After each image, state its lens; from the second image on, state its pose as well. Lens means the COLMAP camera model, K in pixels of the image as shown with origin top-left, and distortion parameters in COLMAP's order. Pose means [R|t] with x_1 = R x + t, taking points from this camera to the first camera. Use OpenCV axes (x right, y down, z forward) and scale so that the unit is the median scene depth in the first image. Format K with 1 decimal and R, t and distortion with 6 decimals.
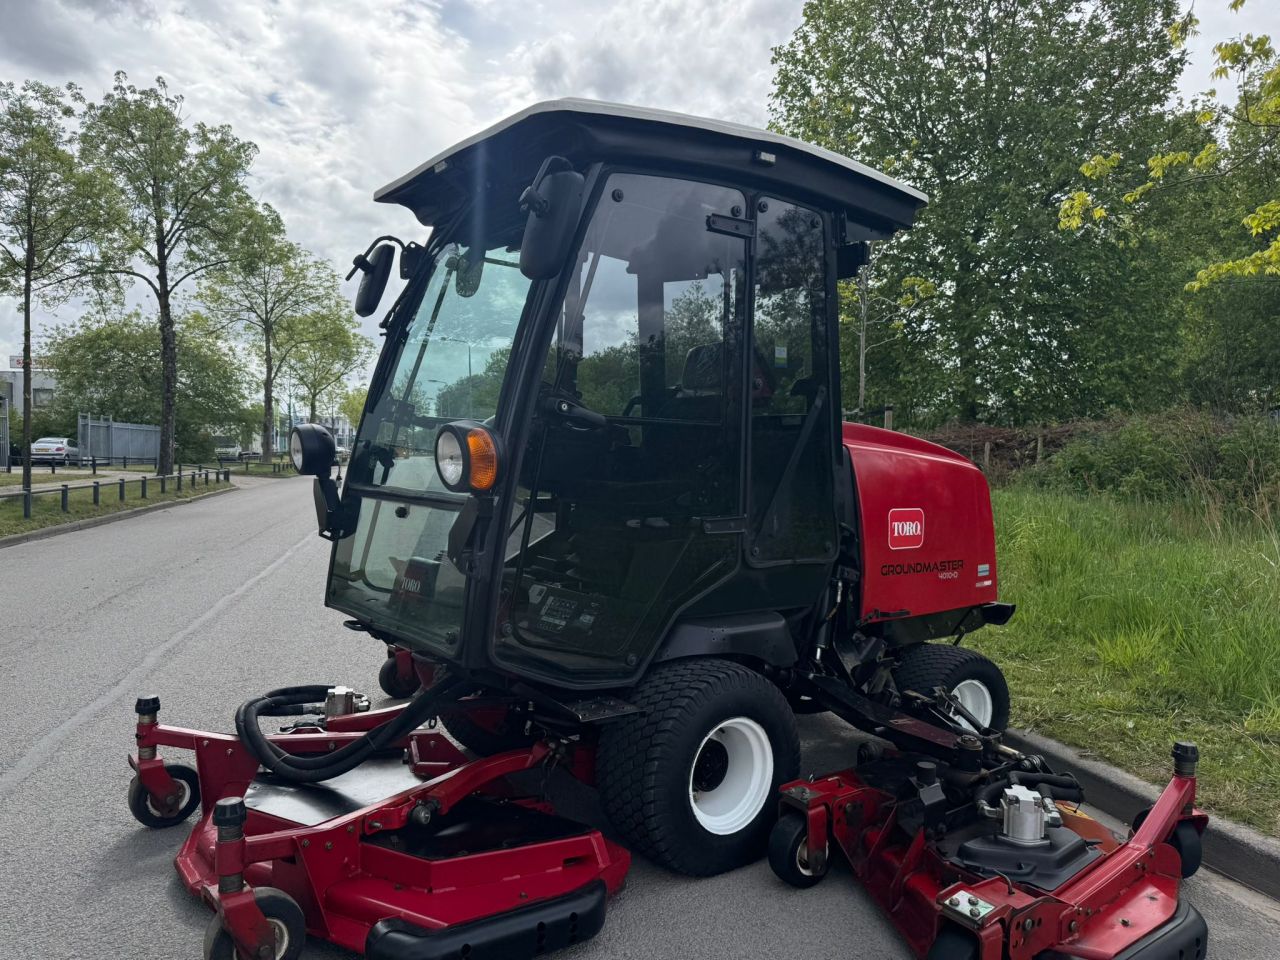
lens RADIAL K [[924.7, 0, 599.2], [0, 924.7, 481.7], [0, 0, 1]] dist [0.024791, -0.003740]
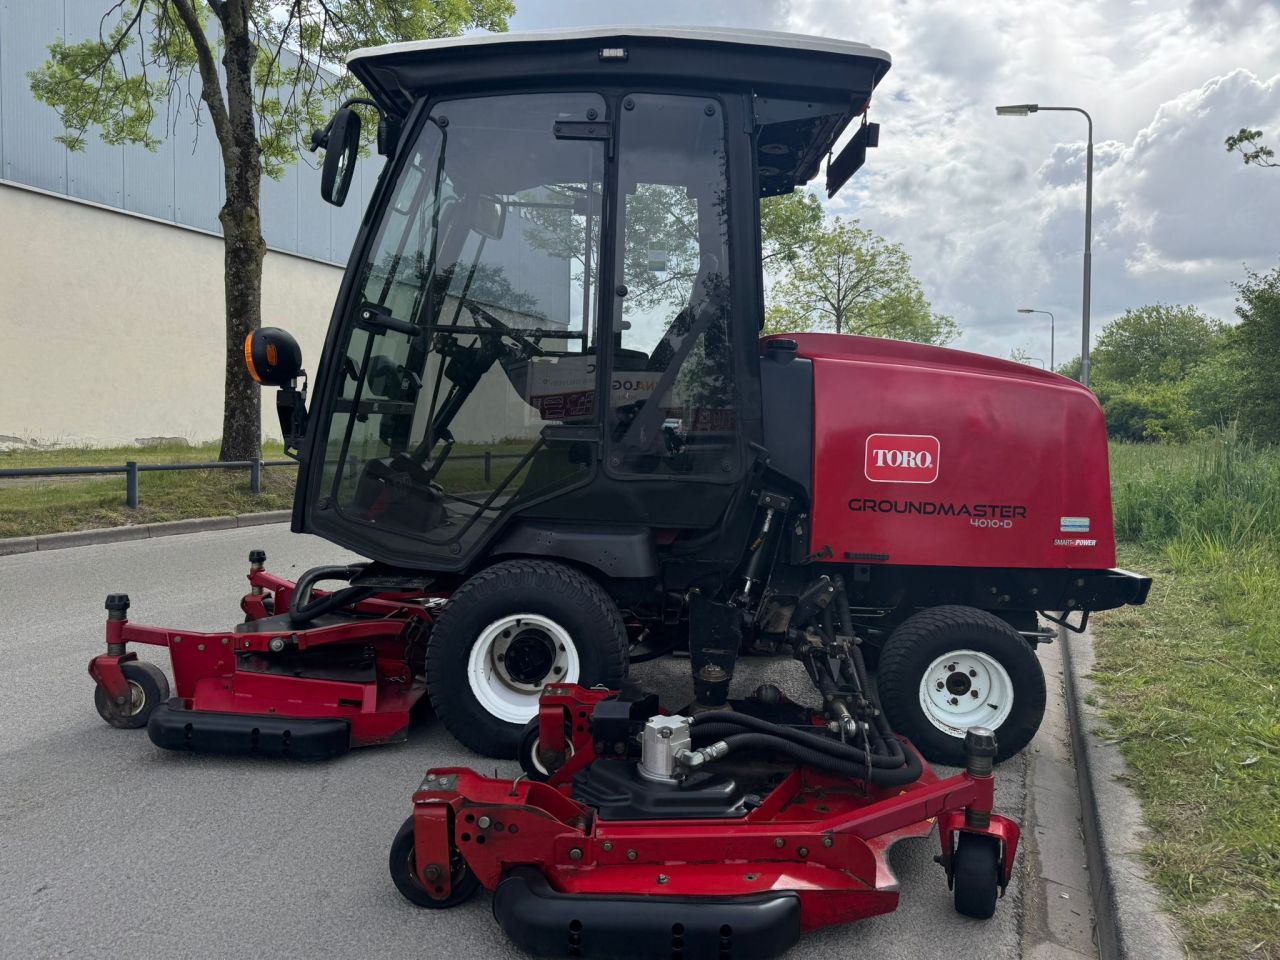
lens RADIAL K [[914.8, 0, 640.7], [0, 914.8, 482.0], [0, 0, 1]] dist [-0.002979, -0.009053]
pose [[0.792641, 0.041650, -0.608265, 0.138122], [-0.035647, 0.999123, 0.021961, 0.013319], [0.608646, 0.004276, 0.793430, 0.044575]]
